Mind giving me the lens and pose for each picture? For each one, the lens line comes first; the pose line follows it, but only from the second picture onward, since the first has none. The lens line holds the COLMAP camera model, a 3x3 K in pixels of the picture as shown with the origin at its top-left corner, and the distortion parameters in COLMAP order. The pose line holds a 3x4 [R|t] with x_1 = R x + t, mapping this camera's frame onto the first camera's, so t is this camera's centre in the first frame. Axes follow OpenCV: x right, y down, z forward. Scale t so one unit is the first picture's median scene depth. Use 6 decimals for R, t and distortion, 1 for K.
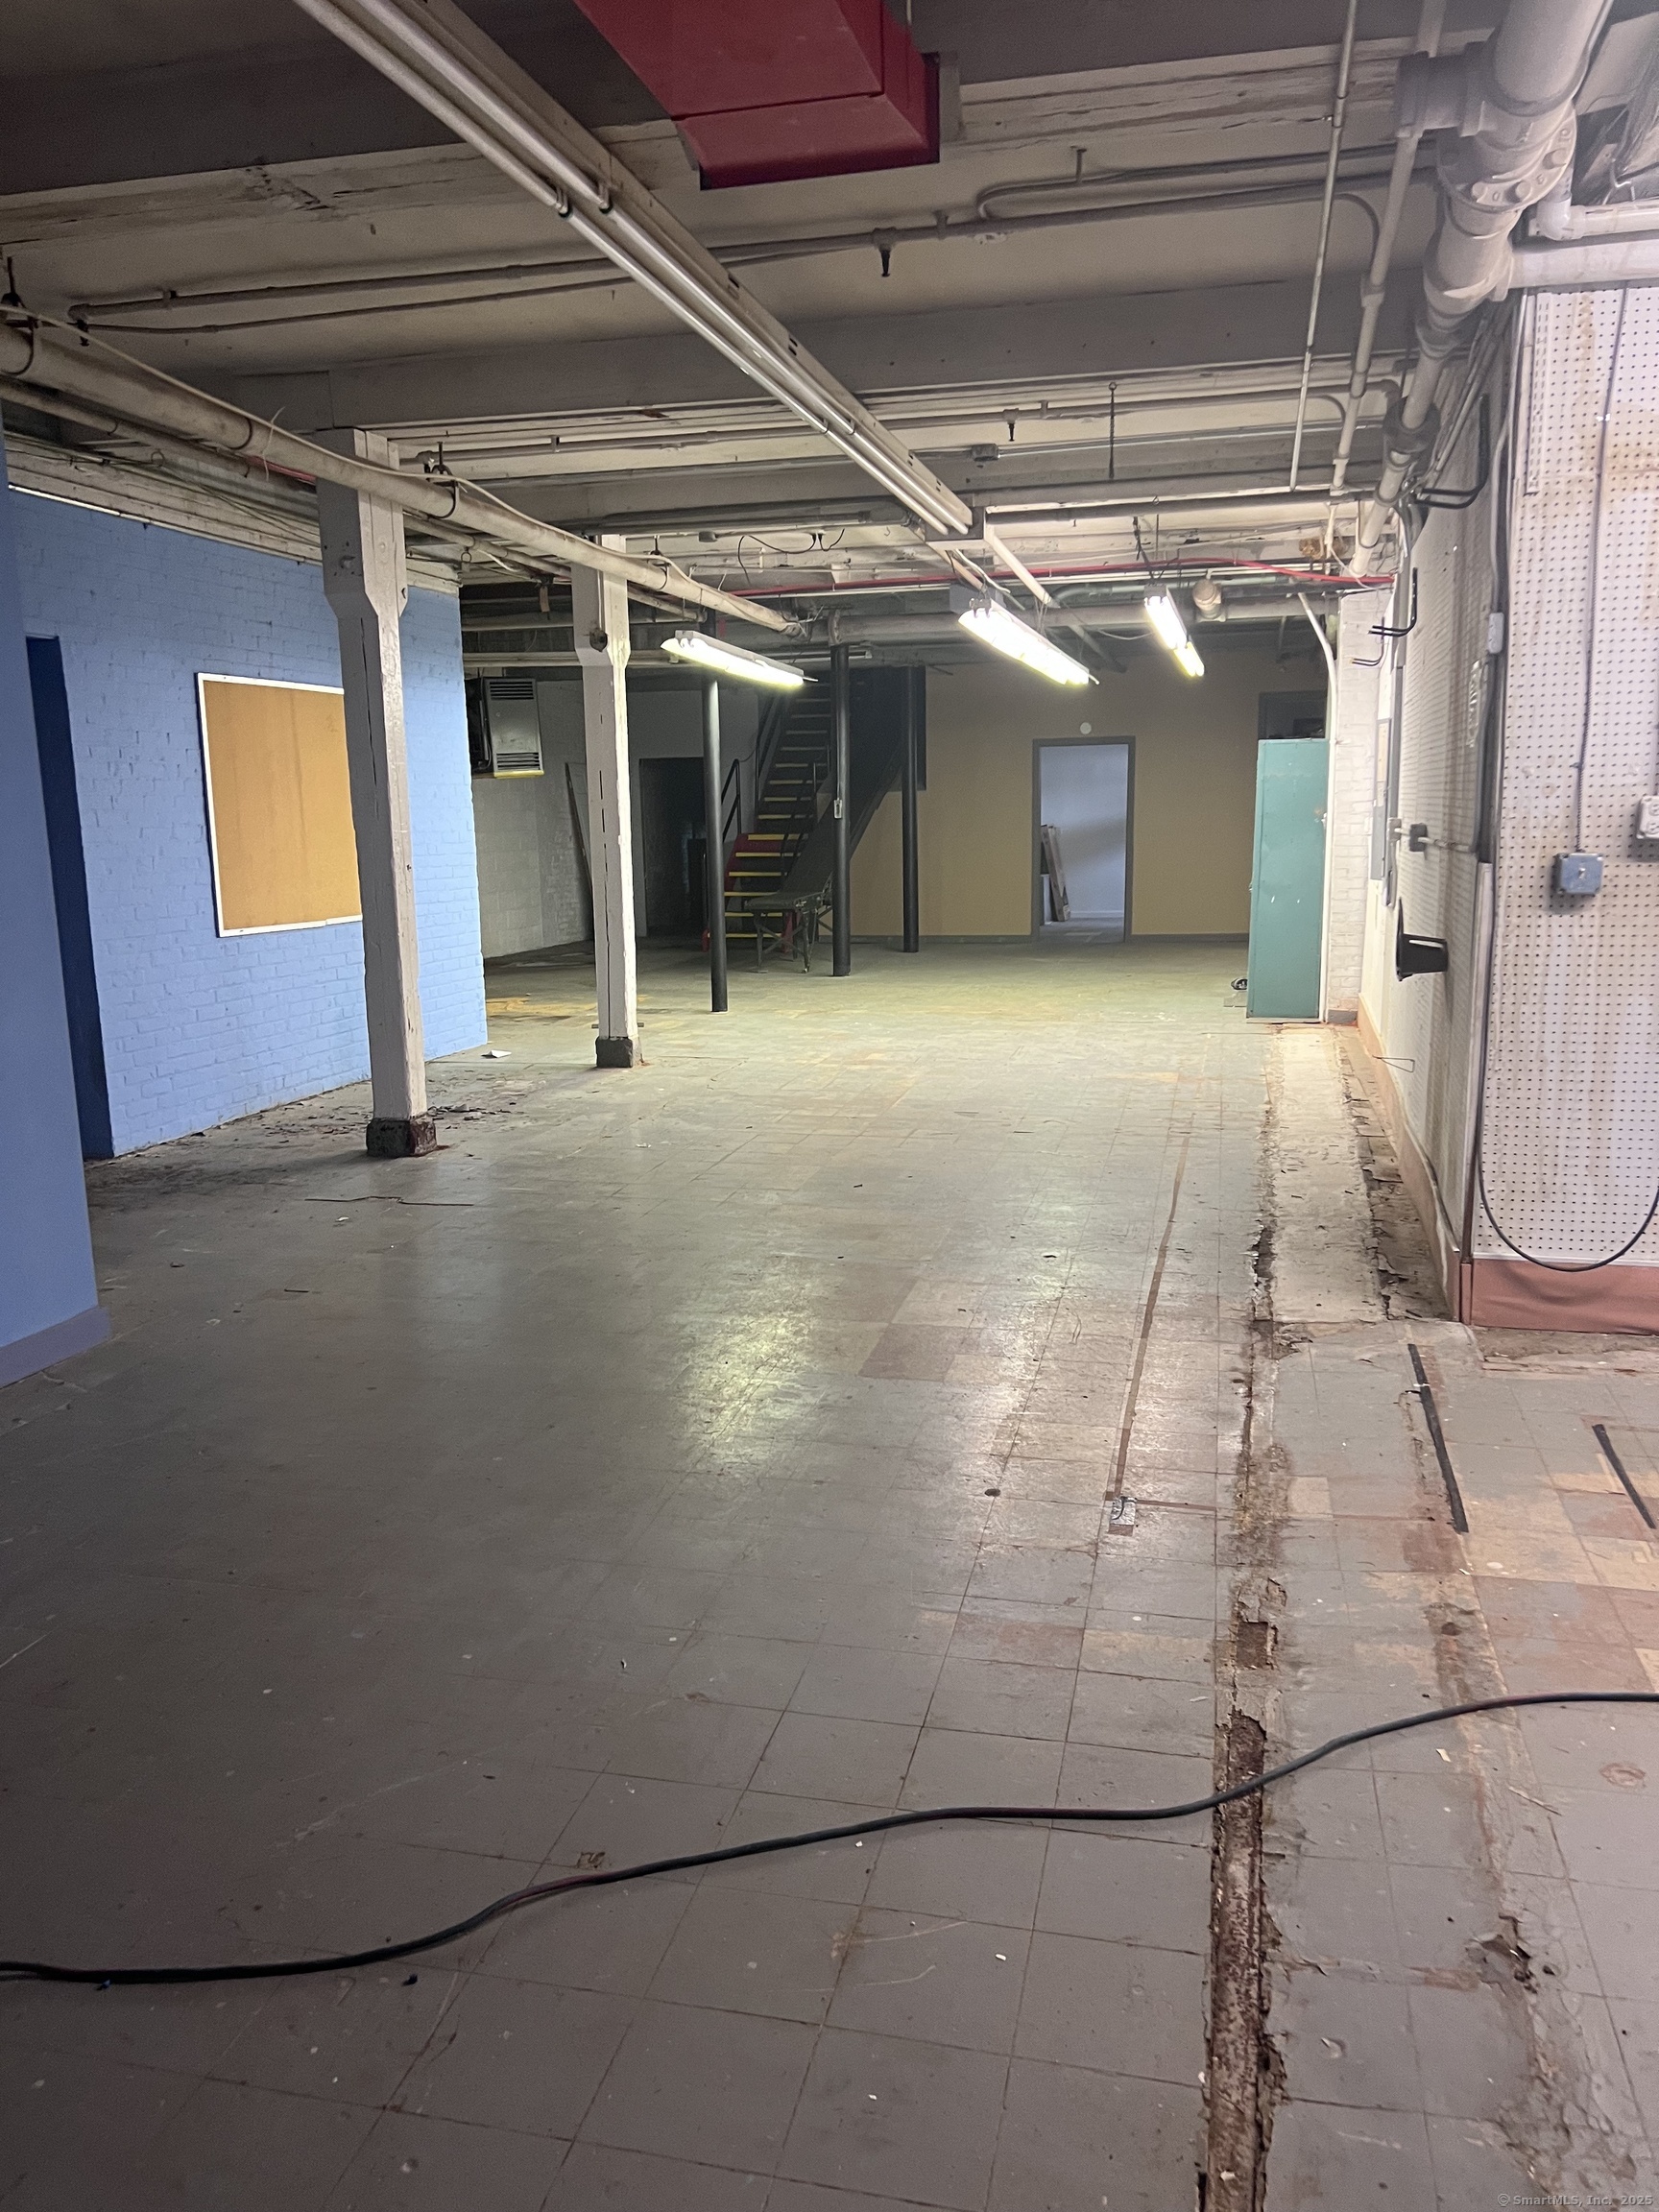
lens RADIAL K [[1679.3, 0, 835.7], [0, 1679.3, 1115.1], [0, 0, 1]] dist [0.060396, -0.037095]
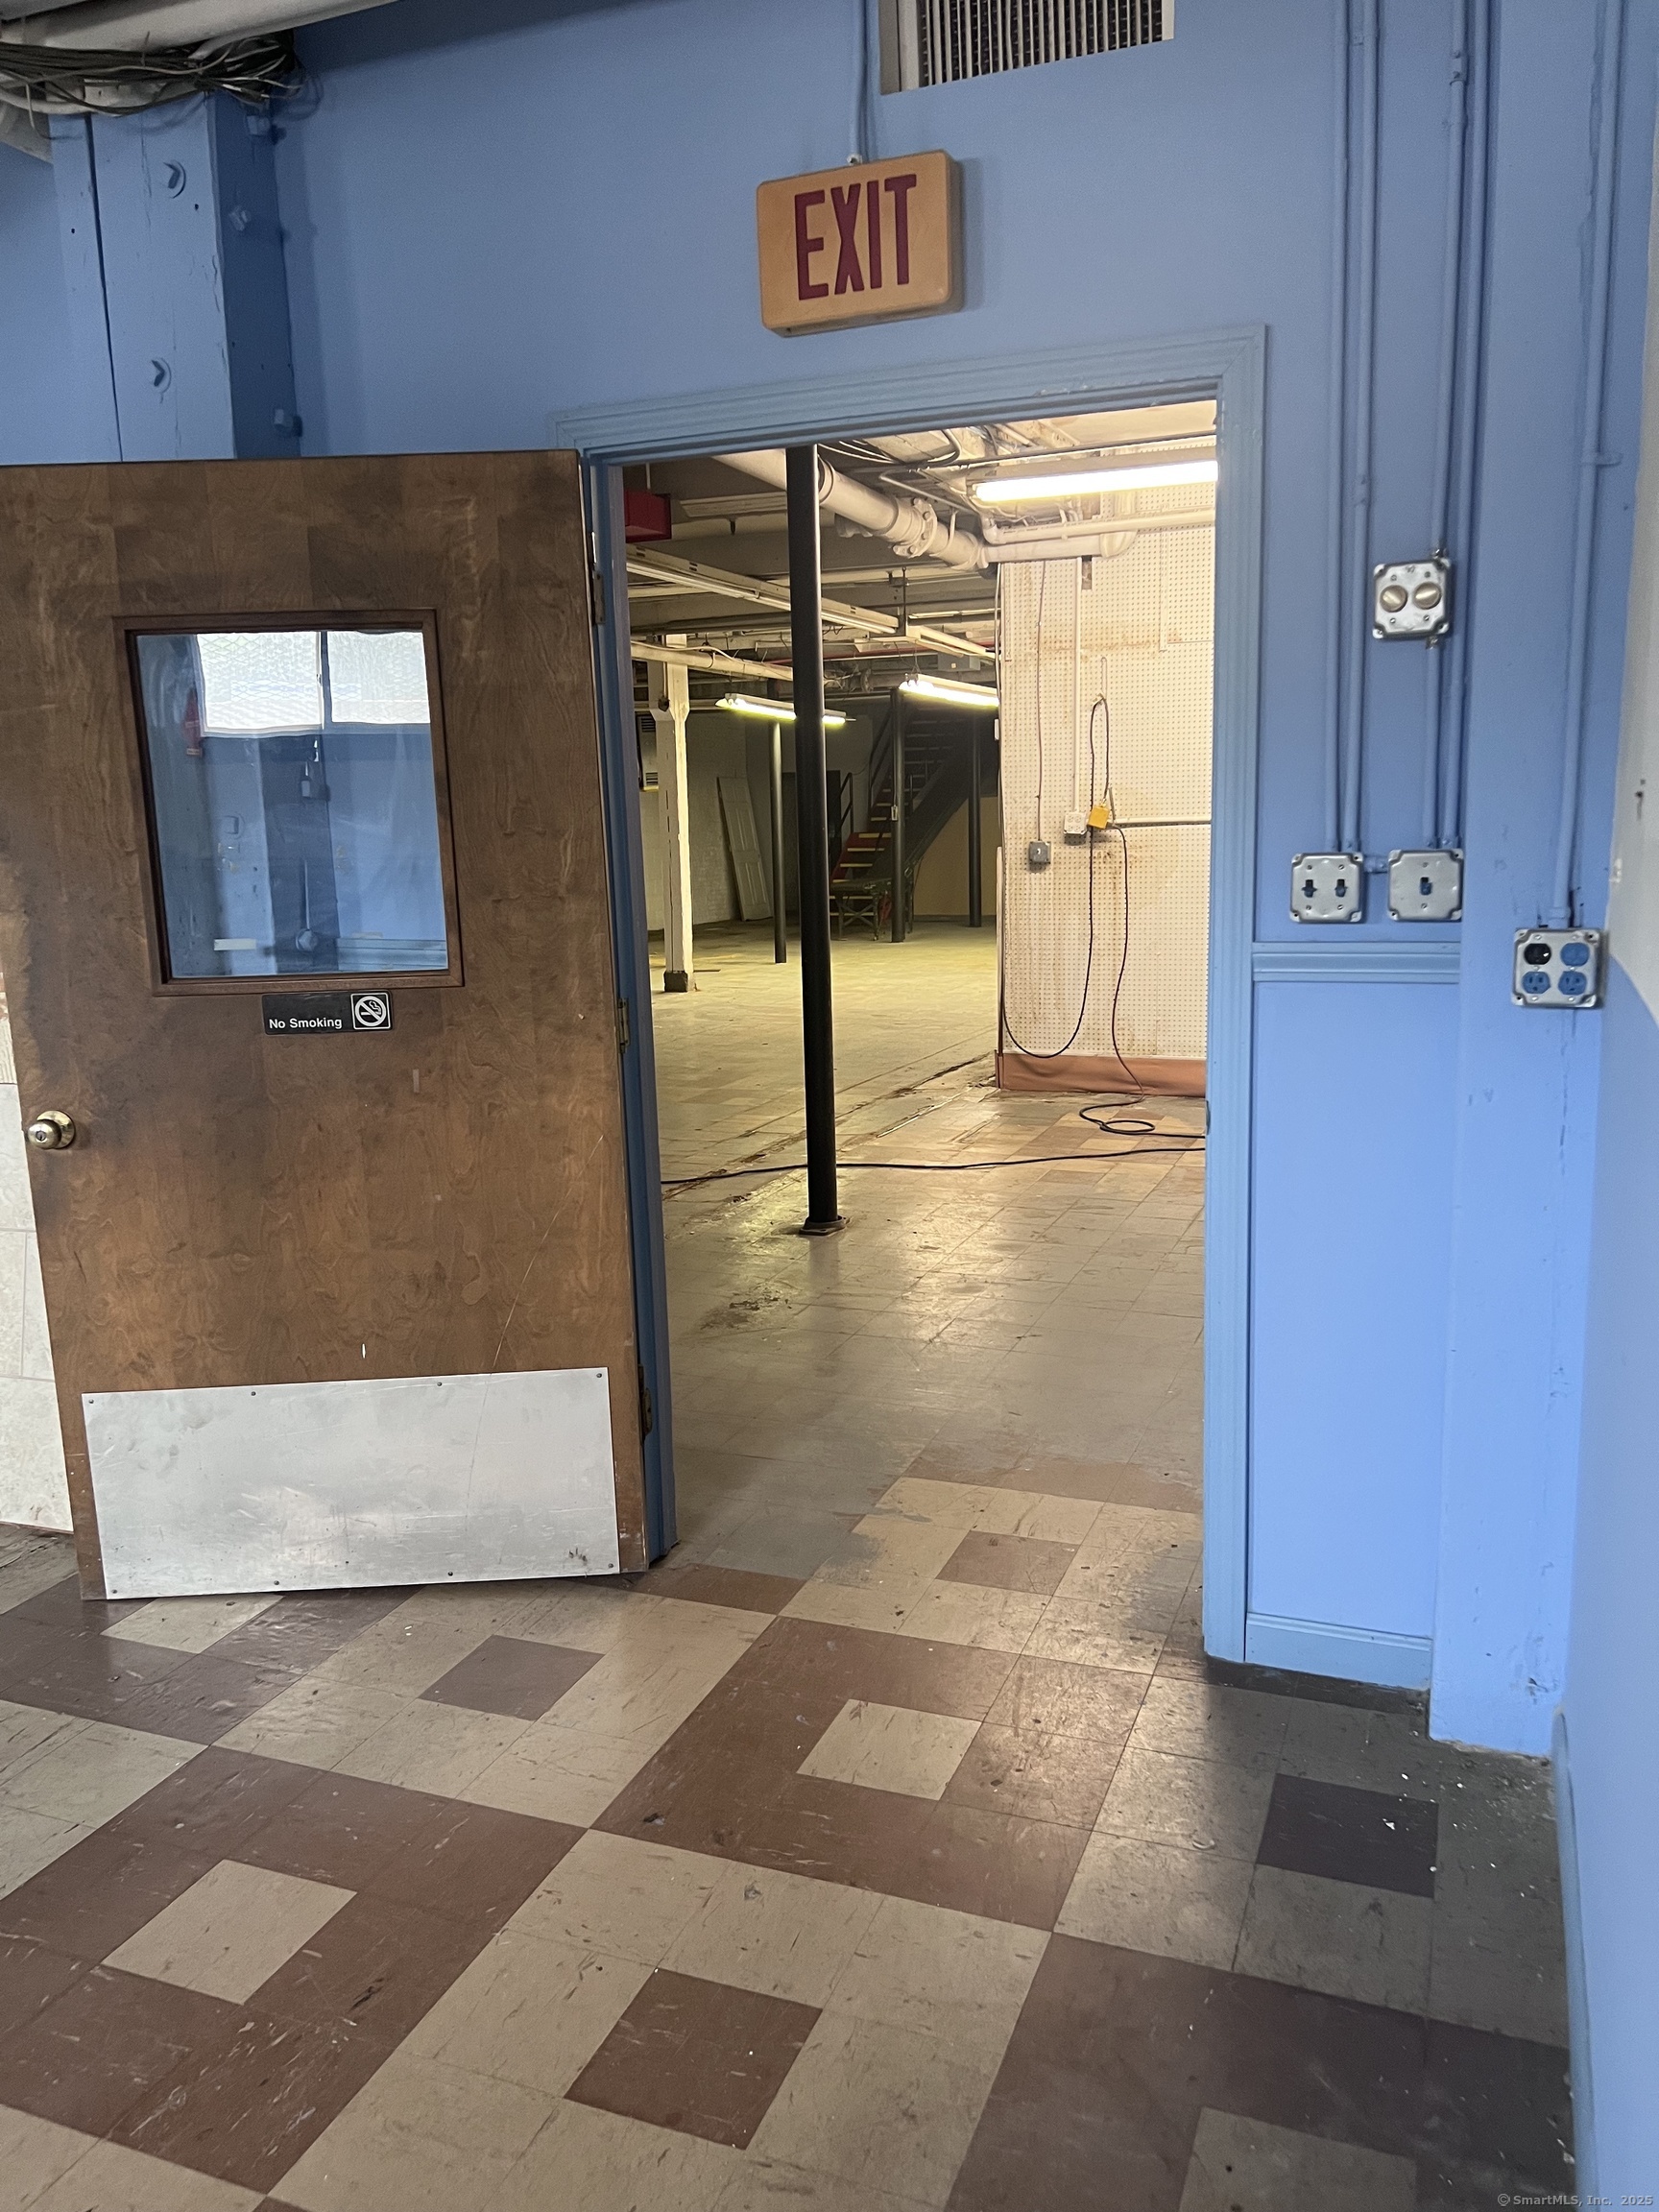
lens RADIAL K [[1679.3, 0, 828.6], [0, 1679.3, 1098.5], [0, 0, 1]] dist [0.060396, -0.037095]
pose [[0.988698, 0.019715, -0.148622, 0.231352], [-0.021134, 0.999745, -0.007974, 0.077225], [0.148427, 0.011025, 0.988862, -0.451259]]
